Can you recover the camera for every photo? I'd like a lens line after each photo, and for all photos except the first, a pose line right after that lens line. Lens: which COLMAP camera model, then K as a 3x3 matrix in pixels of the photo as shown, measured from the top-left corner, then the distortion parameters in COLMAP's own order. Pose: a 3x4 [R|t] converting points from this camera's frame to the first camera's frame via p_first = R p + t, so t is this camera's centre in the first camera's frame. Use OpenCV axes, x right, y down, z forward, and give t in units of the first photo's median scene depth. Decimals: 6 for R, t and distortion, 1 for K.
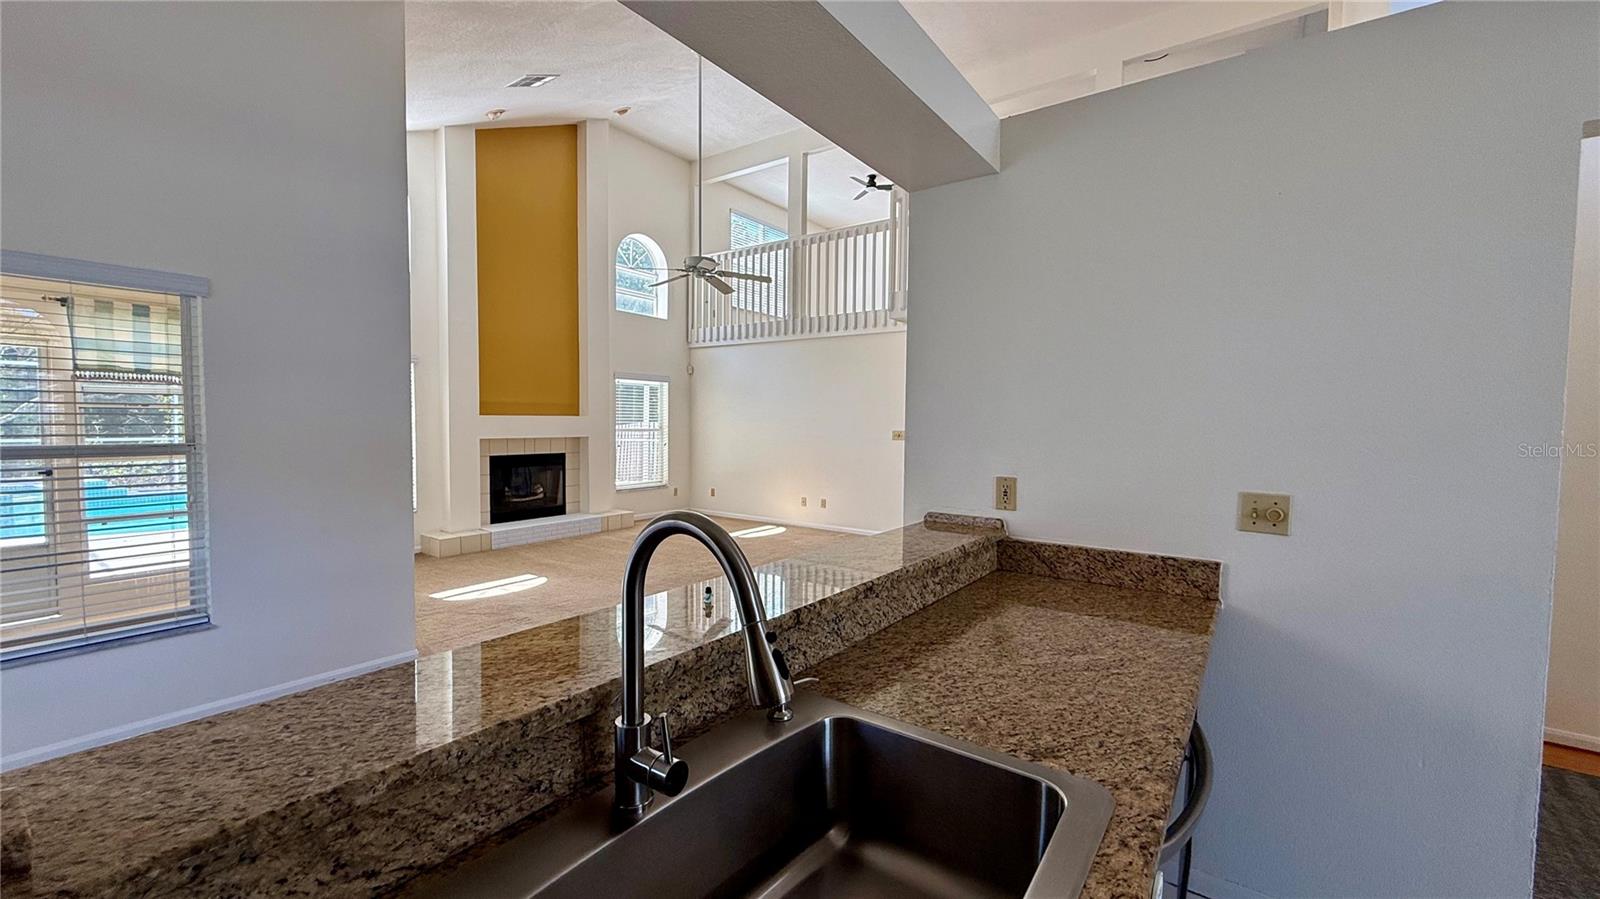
lens RADIAL K [[638.0, 0, 793.5], [0, 638.0, 453.7], [0, 0, 1]] dist [0.000411, 0.000215]
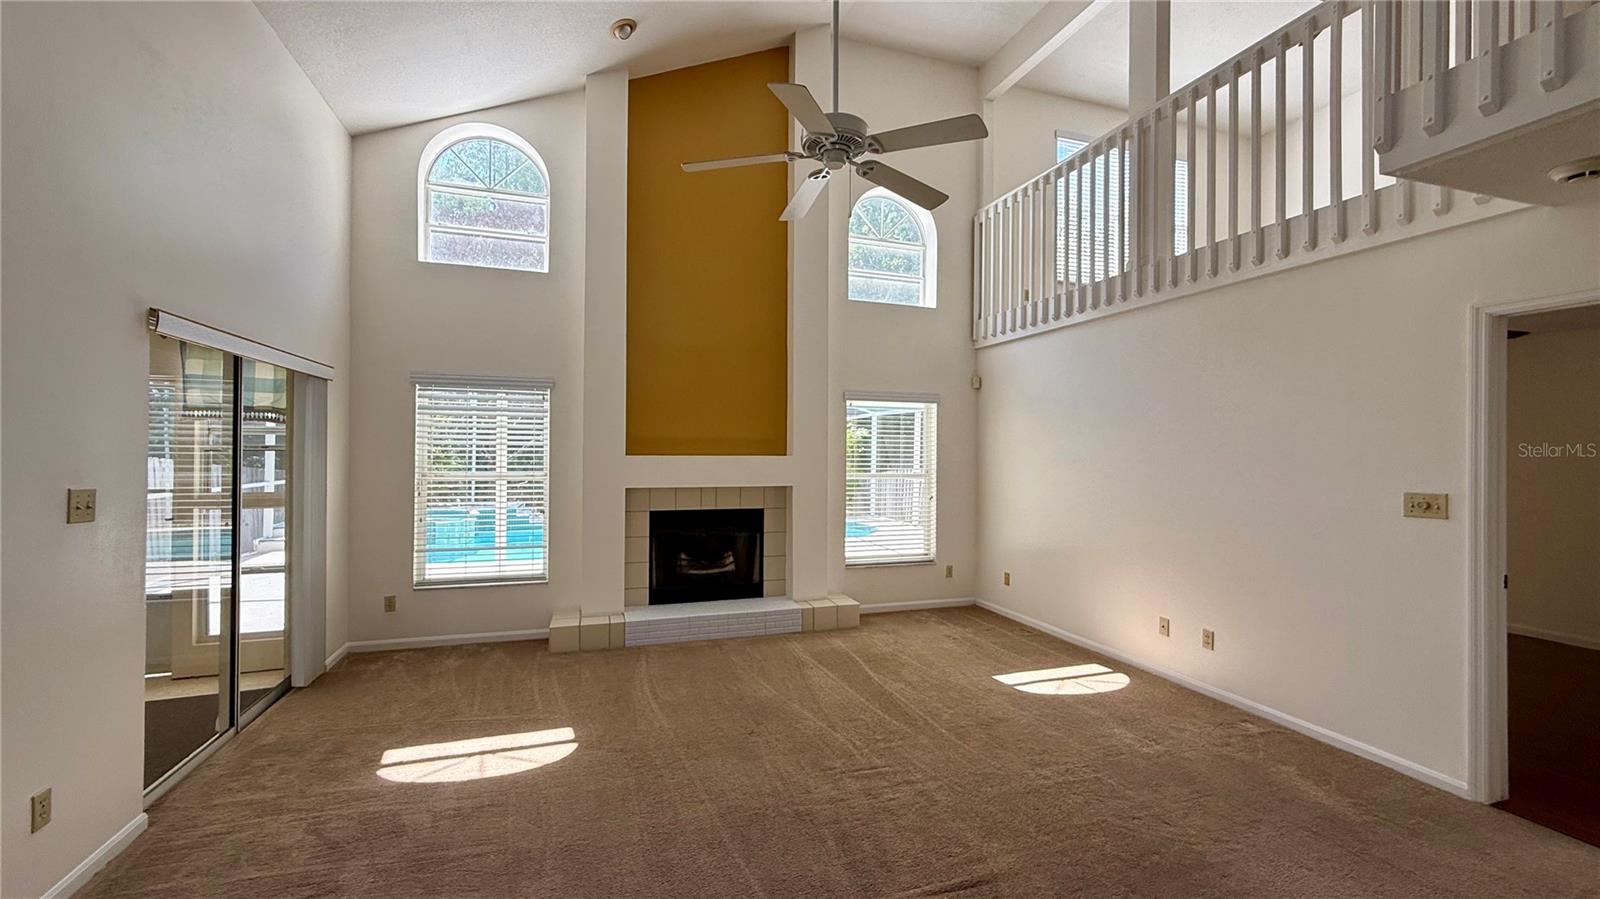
lens RADIAL K [[638.0, 0, 796.1], [0, 638.0, 449.5], [0, 0, 1]] dist [0.000411, 0.000215]
pose [[0.815888, -0.008034, -0.578155, 0.074911], [-0.028546, 0.998125, -0.054153, -0.028823], [0.577505, 0.060686, 0.814128, 0.449750]]
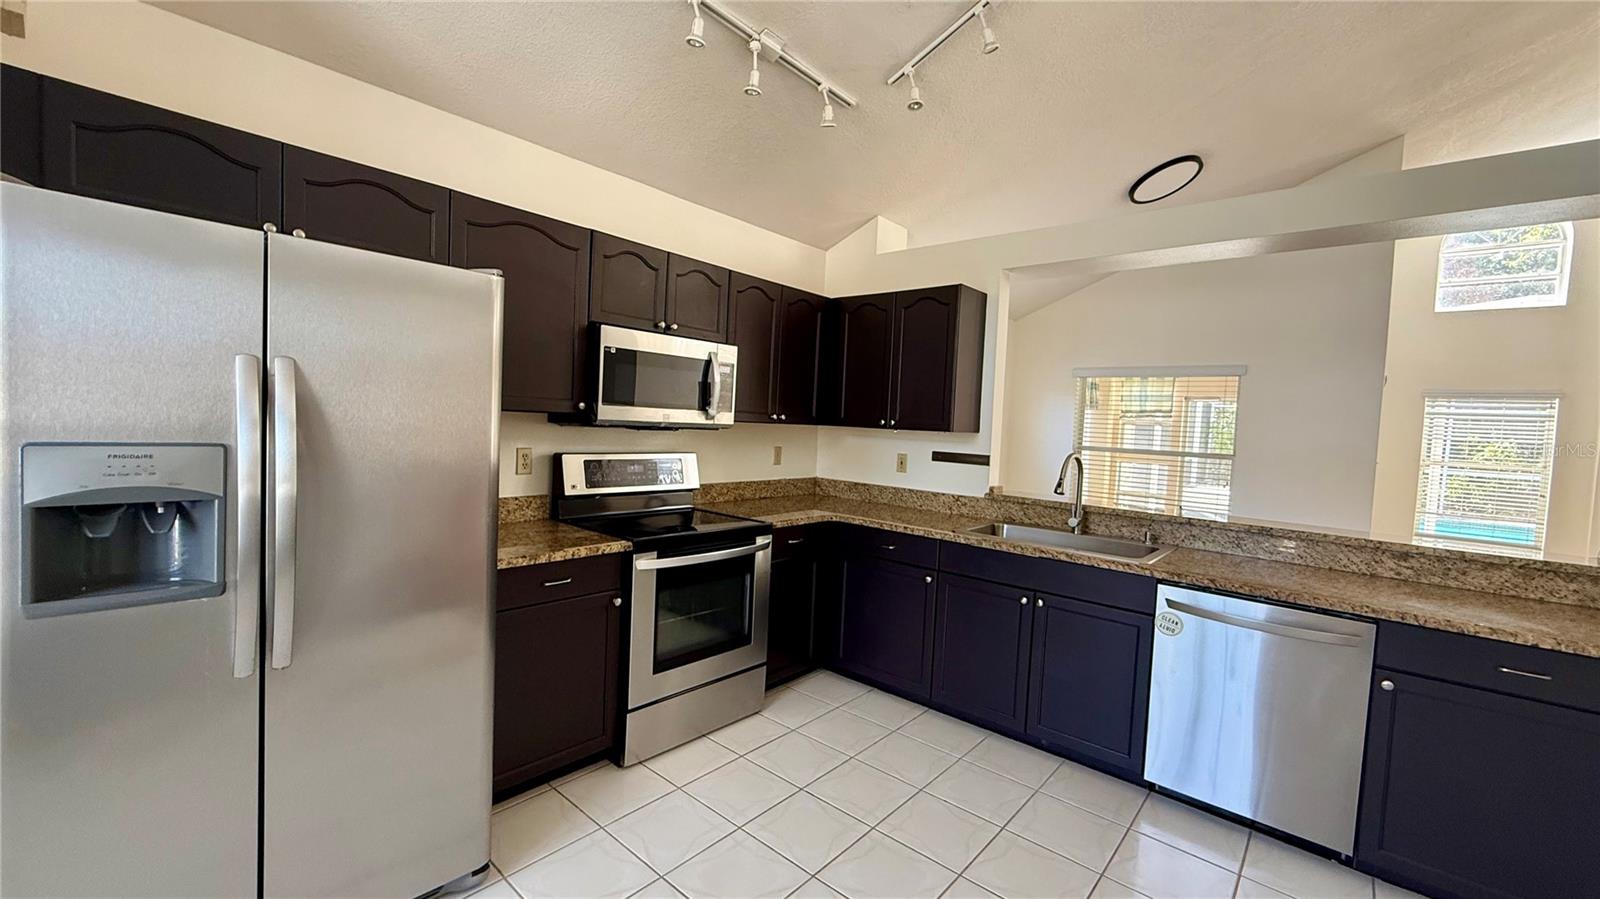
lens RADIAL K [[638.0, 0, 796.5], [0, 638.0, 448.2], [0, 0, 1]] dist [0.000411, 0.000215]
pose [[-0.084745, 0.031729, -0.995897, 0.374780], [-0.100851, 0.994087, 0.040253, 0.007230], [0.991286, 0.103849, -0.081044, -0.038975]]
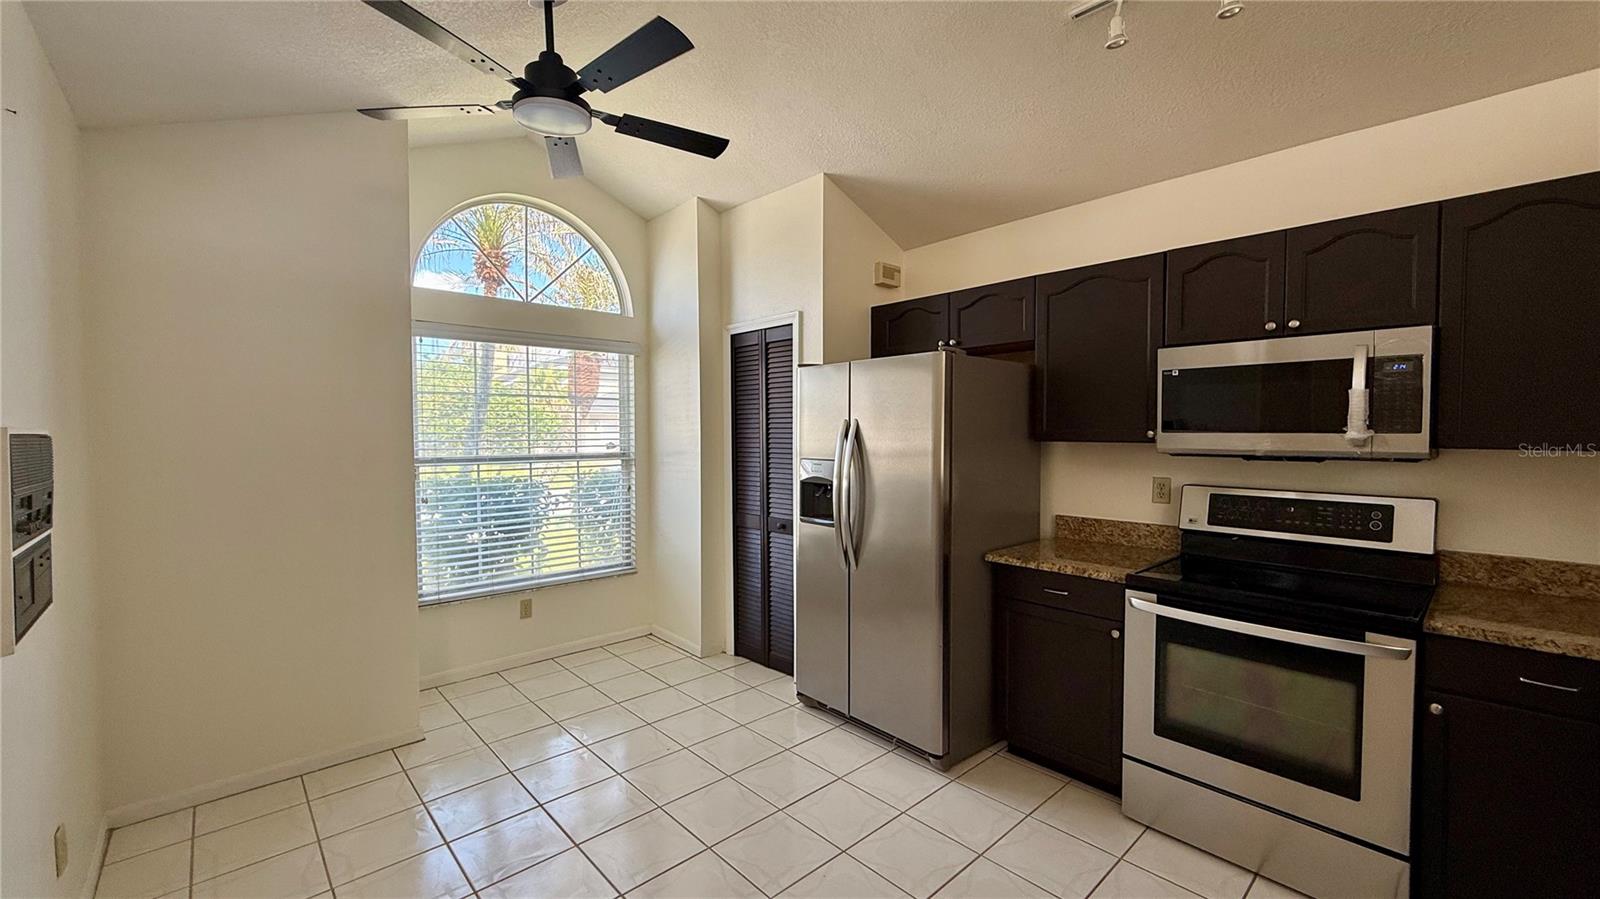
lens RADIAL K [[638.0, 0, 797.5], [0, 638.0, 449.2], [0, 0, 1]] dist [0.000411, 0.000215]
pose [[-0.982179, -0.013326, 0.187477, 0.170938], [0.002529, 0.996456, 0.084075, -0.010138], [-0.187933, 0.083051, -0.978664, 0.172221]]
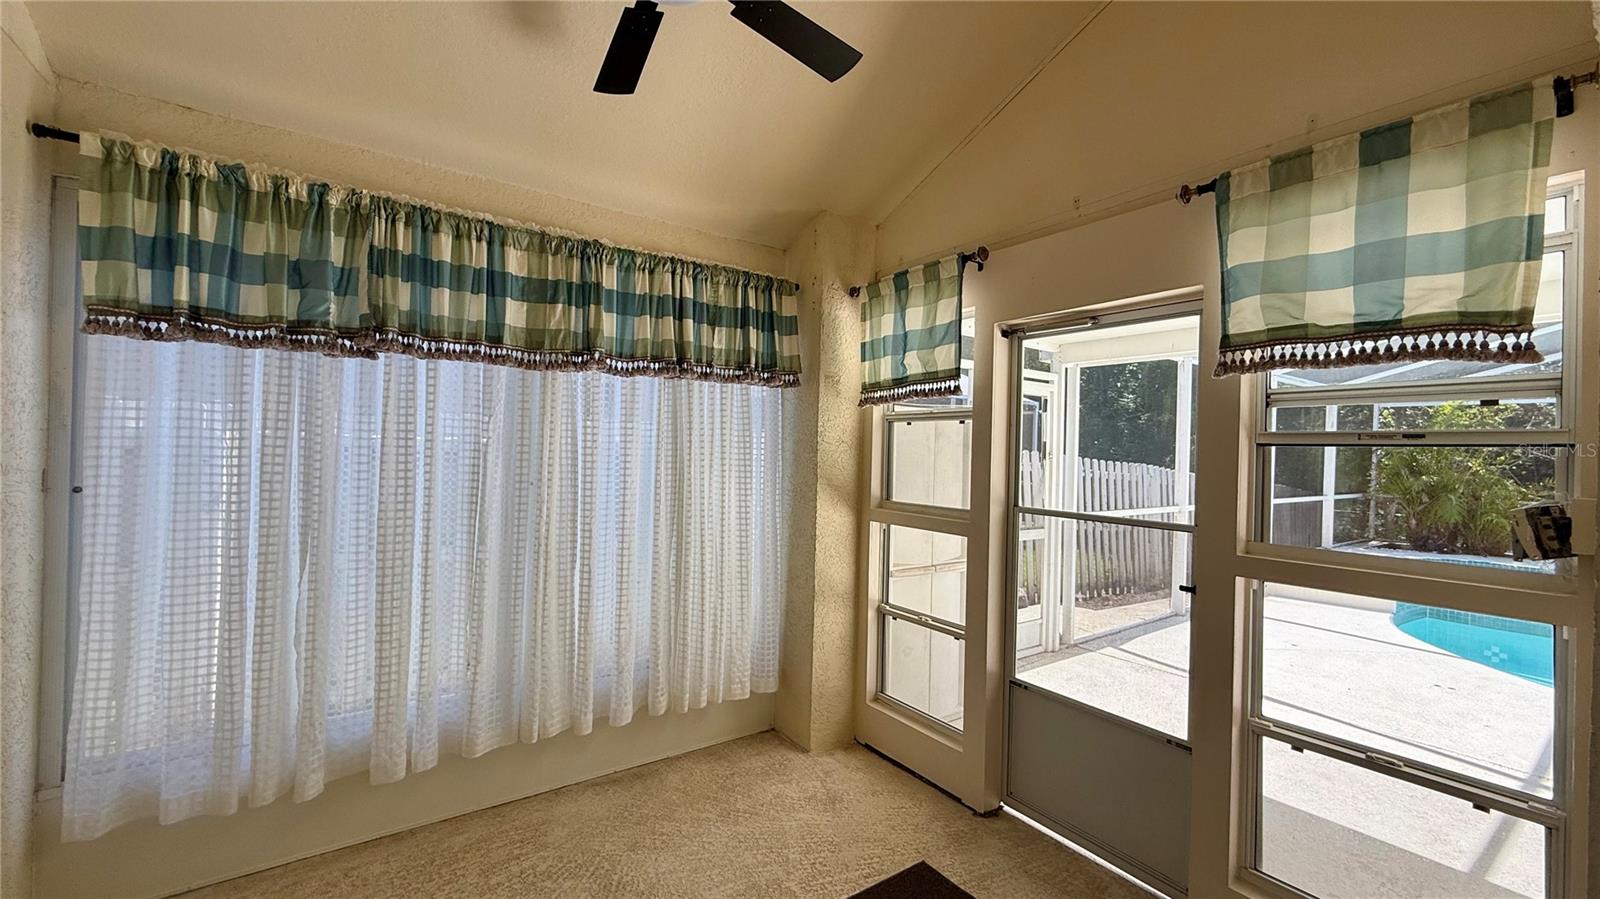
lens RADIAL K [[638.0, 0, 800.5], [0, 638.0, 450.8], [0, 0, 1]] dist [0.000411, 0.000215]
pose [[-0.290675, -0.012673, -0.956738, -0.383377], [-0.071377, 0.997413, 0.008474, -0.029355], [0.954156, 0.070752, -0.290828, 0.508230]]
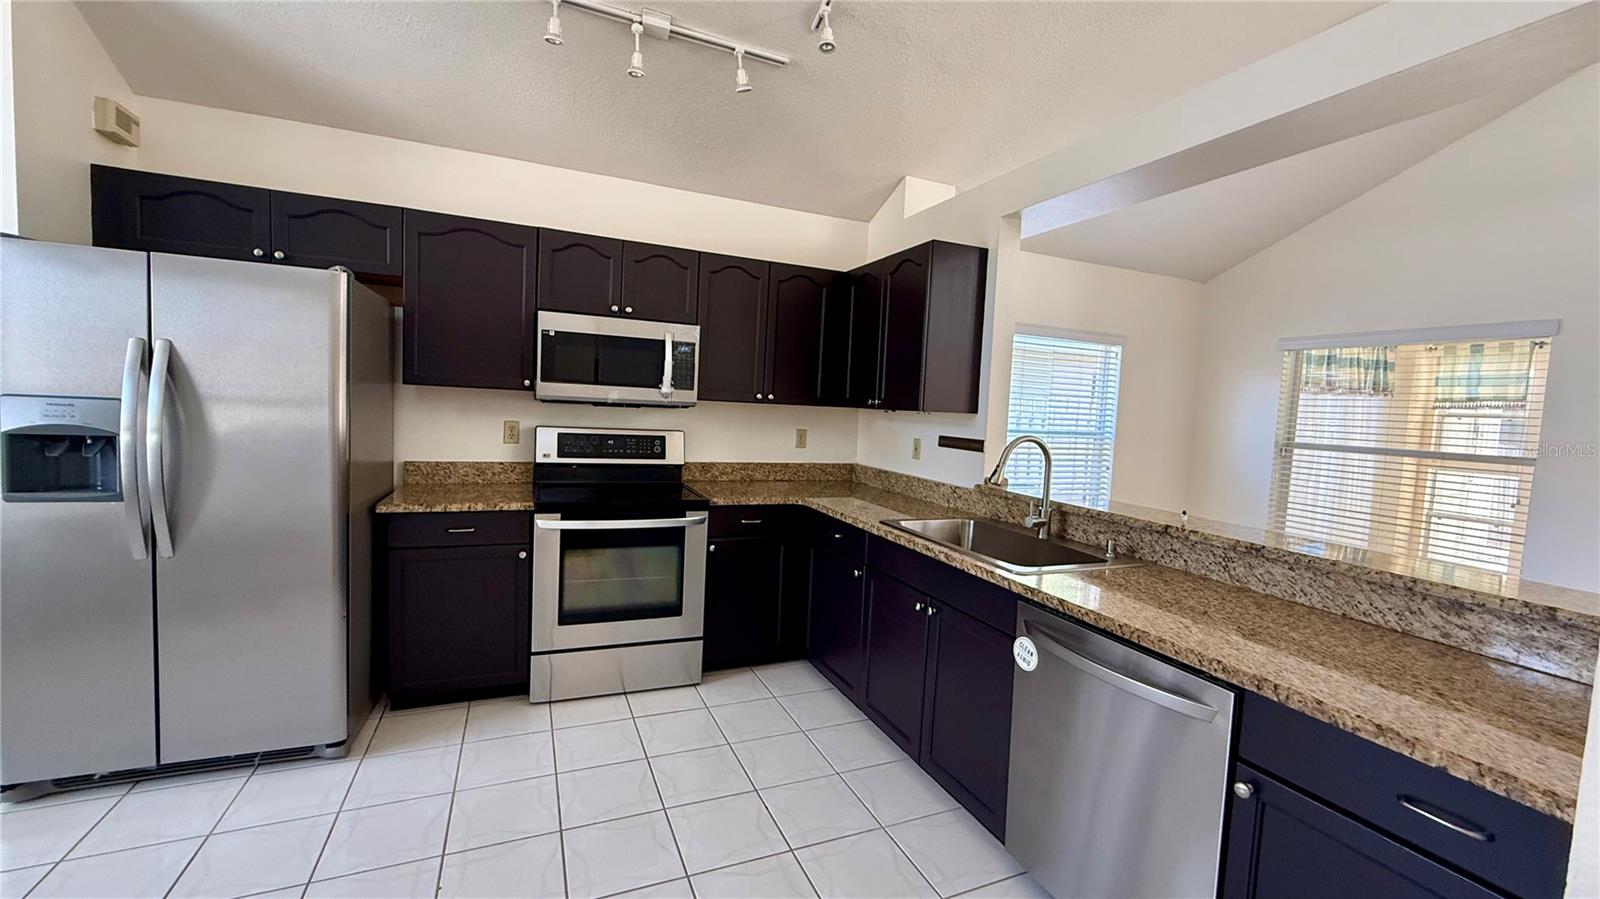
lens RADIAL K [[638.0, 0, 796.6], [0, 638.0, 448.5], [0, 0, 1]] dist [0.000411, 0.000215]
pose [[-0.506933, 0.026434, -0.861580, 0.300499], [-0.099095, 0.991116, 0.088713, -0.000896], [0.856271, 0.130350, -0.499810, 0.151318]]
